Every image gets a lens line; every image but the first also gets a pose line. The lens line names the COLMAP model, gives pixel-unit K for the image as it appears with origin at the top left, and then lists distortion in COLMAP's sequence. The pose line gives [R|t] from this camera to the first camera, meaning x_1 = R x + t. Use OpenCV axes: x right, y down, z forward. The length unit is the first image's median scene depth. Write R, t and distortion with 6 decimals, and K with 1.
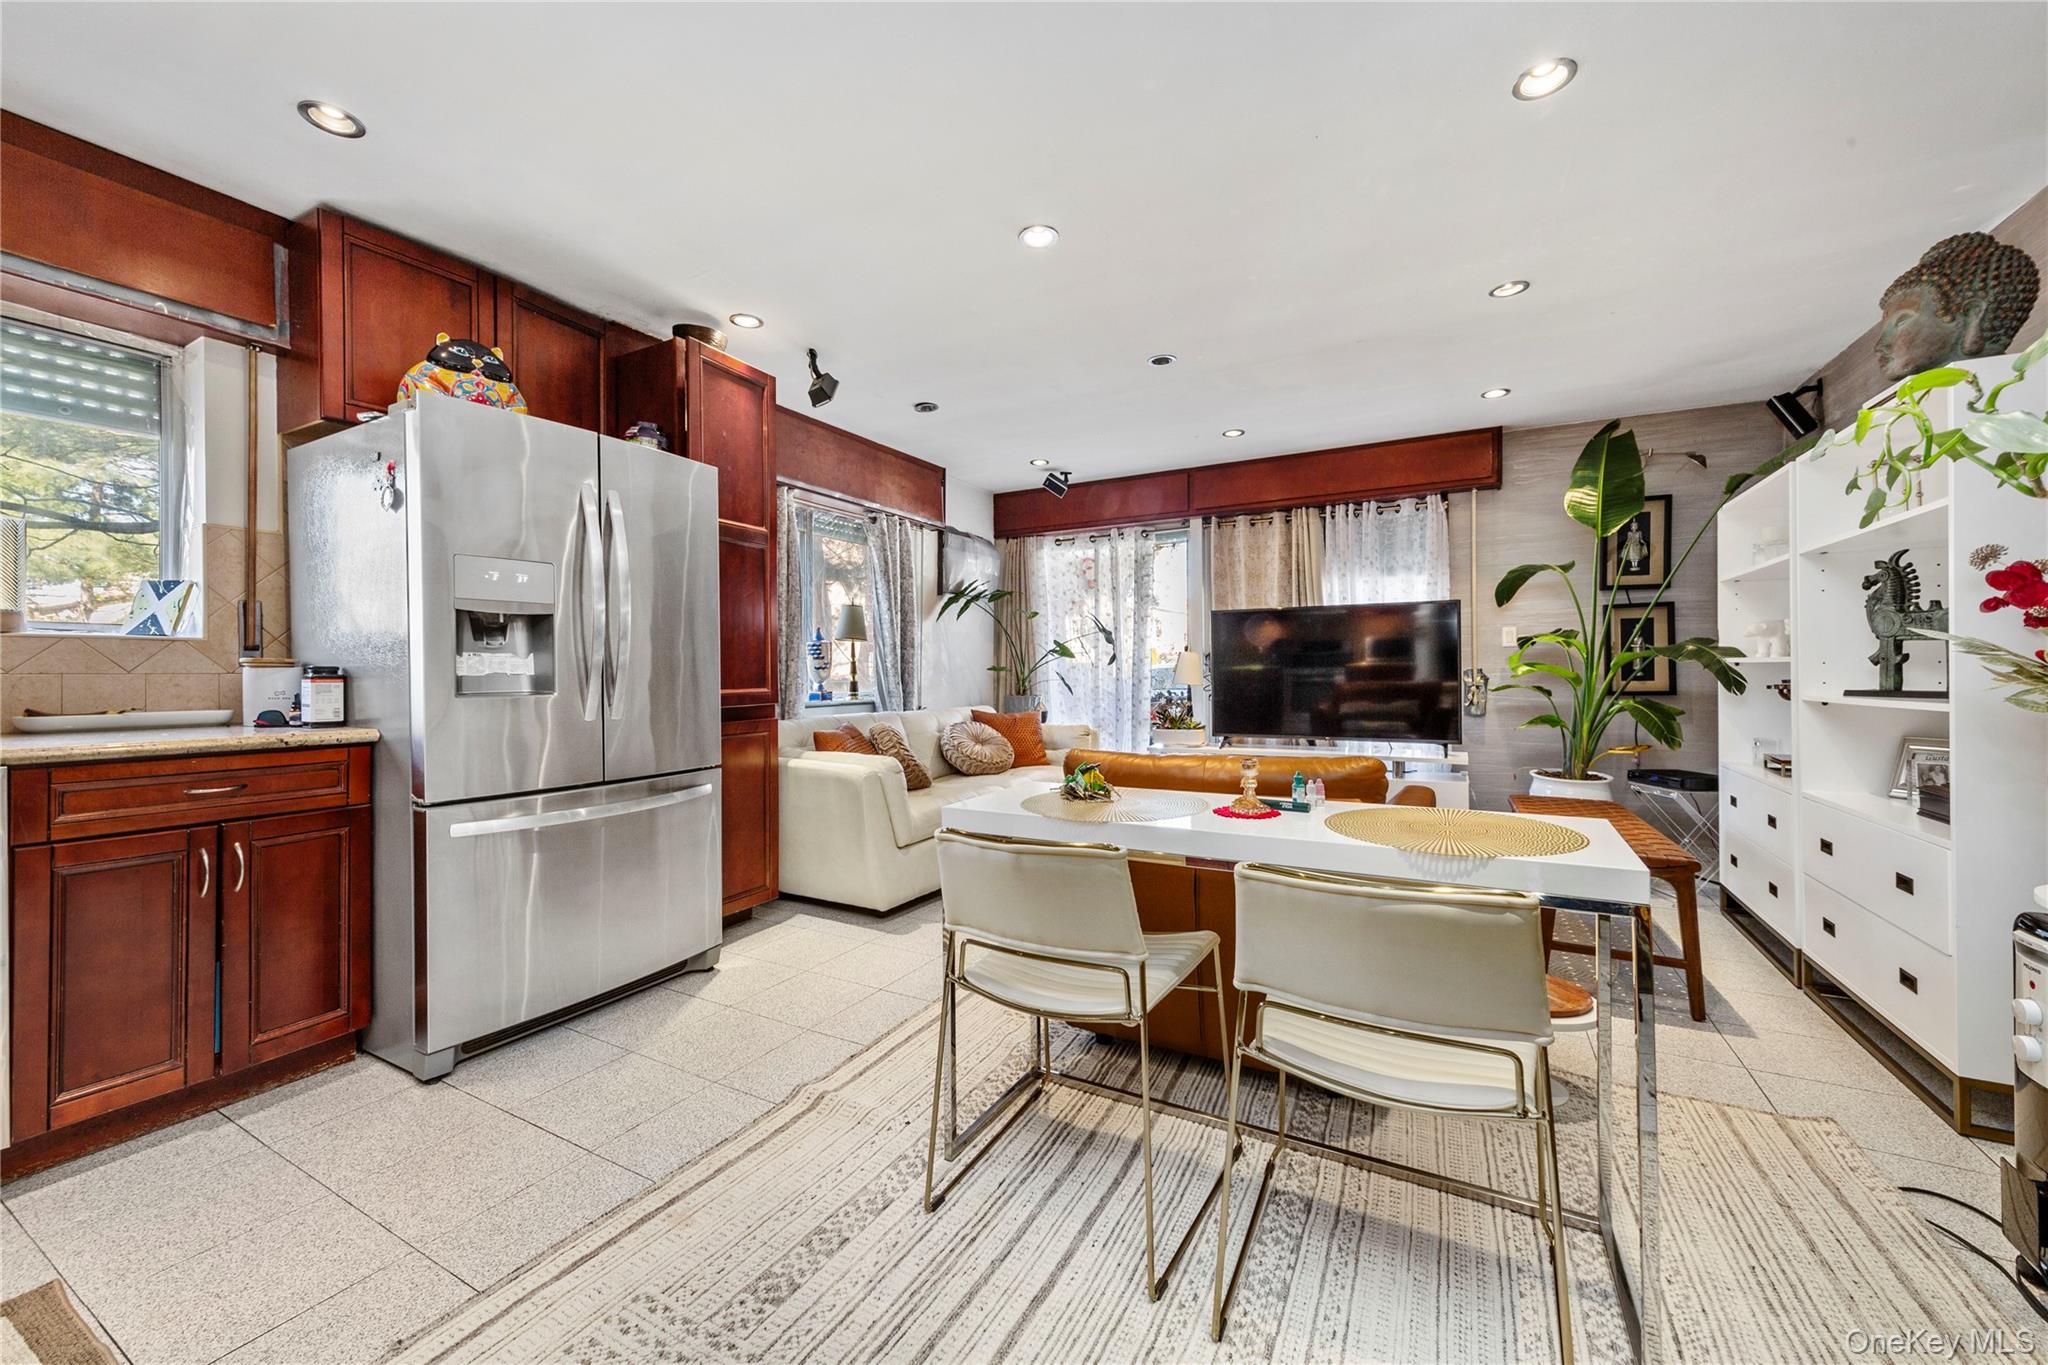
lens RADIAL K [[804.7, 0, 1014.5], [0, 804.7, 668.9], [0, 0, 1]] dist [0.000910, -0.000132]
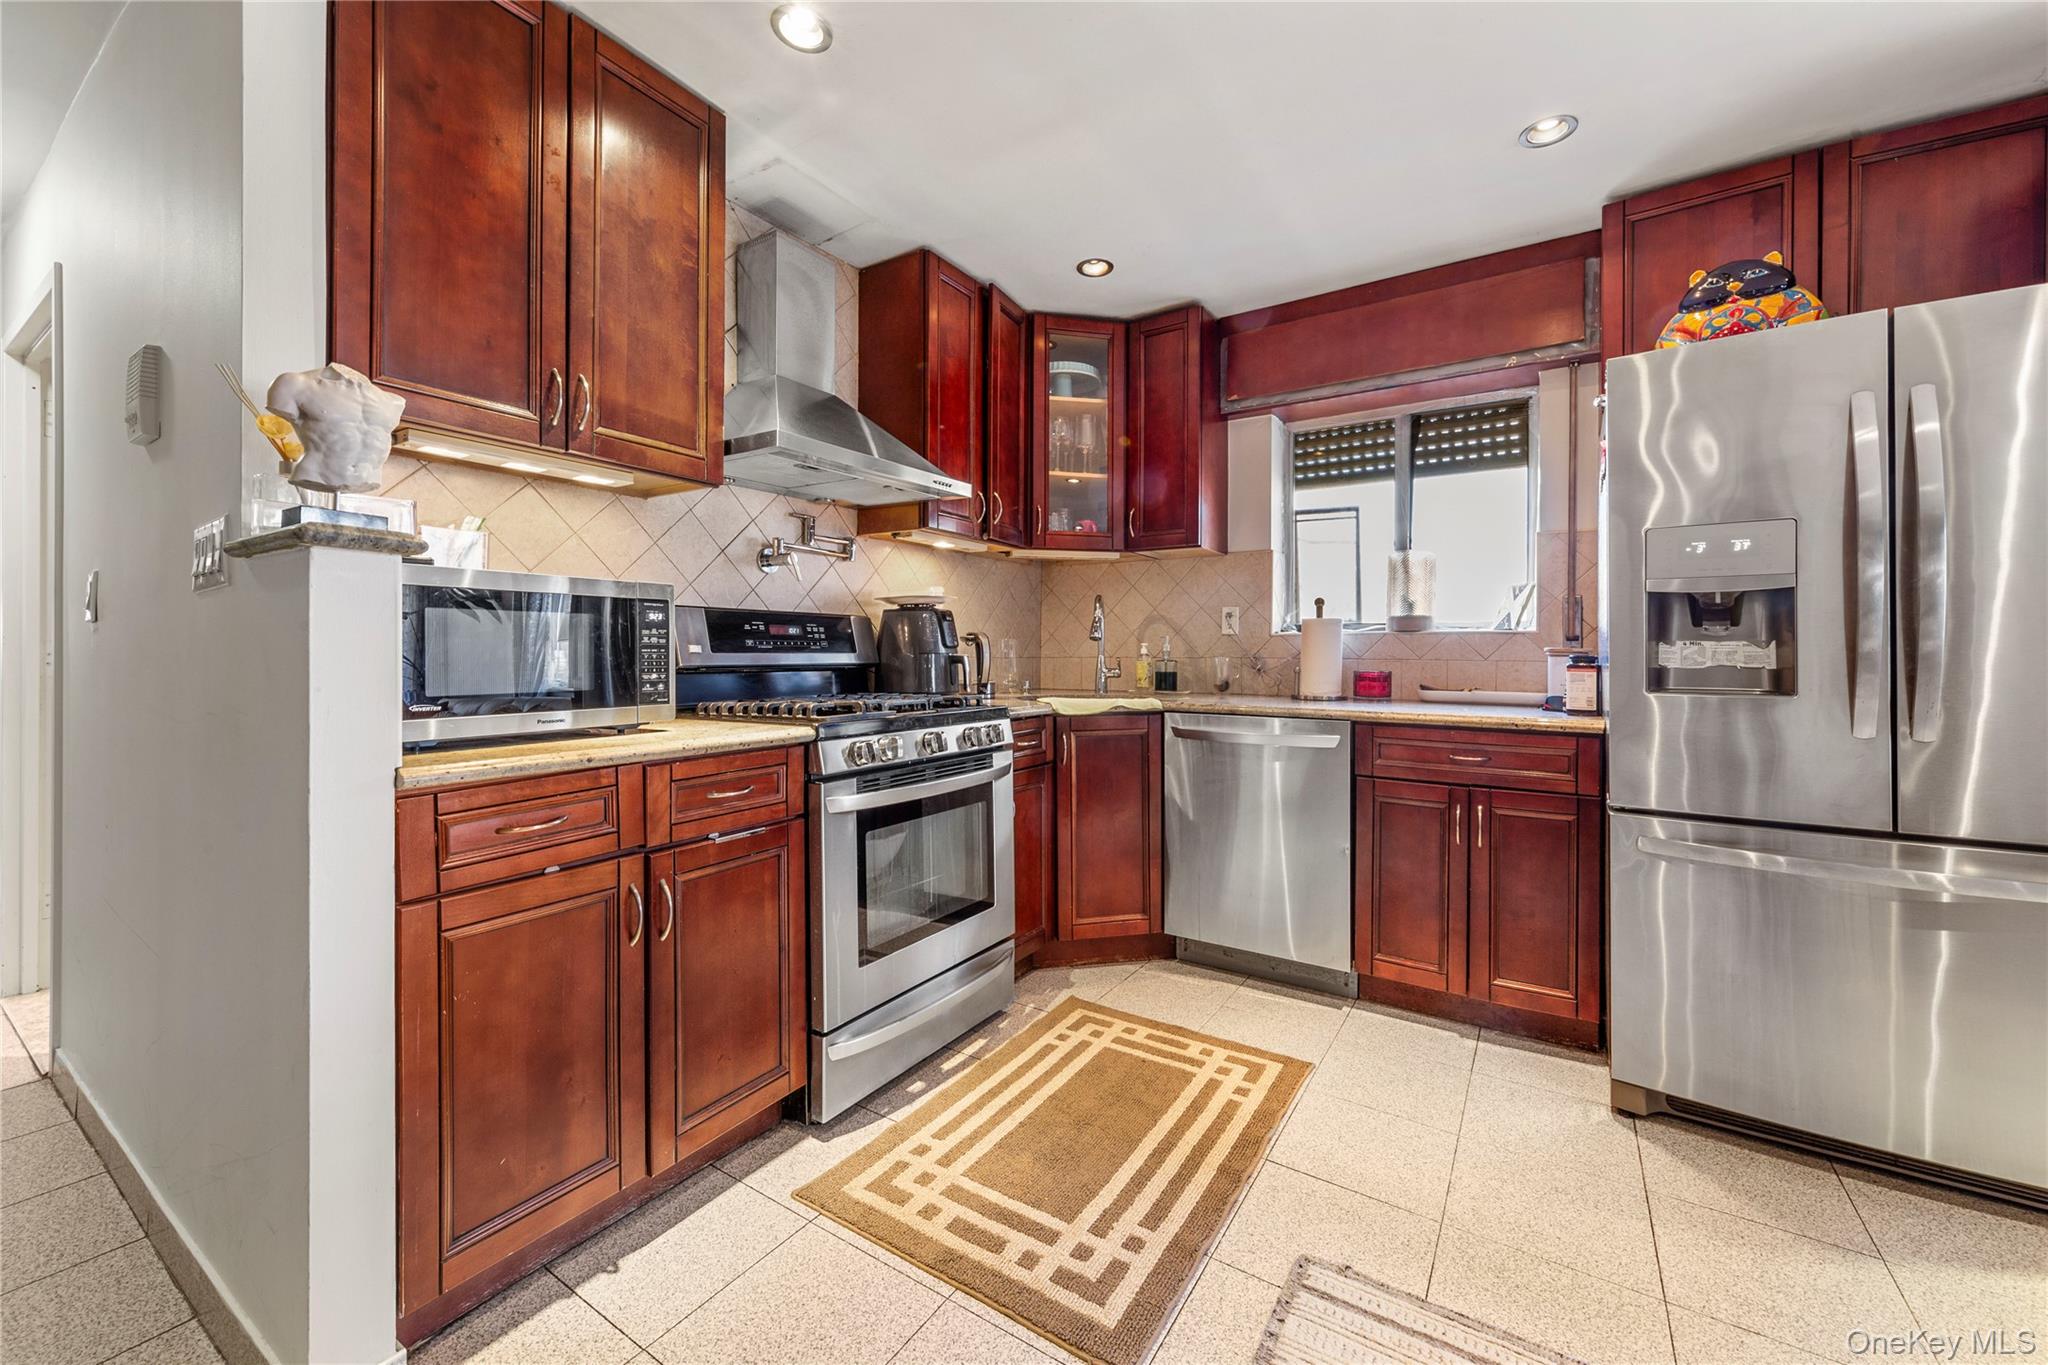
lens RADIAL K [[795.3, 0, 1024.2], [0, 795.3, 653.0], [0, 0, 1]] dist [0.001646, 0.000019]
pose [[-0.076593, 0.003077, -0.997058, 0.448982], [-0.005412, 0.999979, 0.003501, -0.014421], [0.997048, 0.005665, -0.076575, 0.785201]]
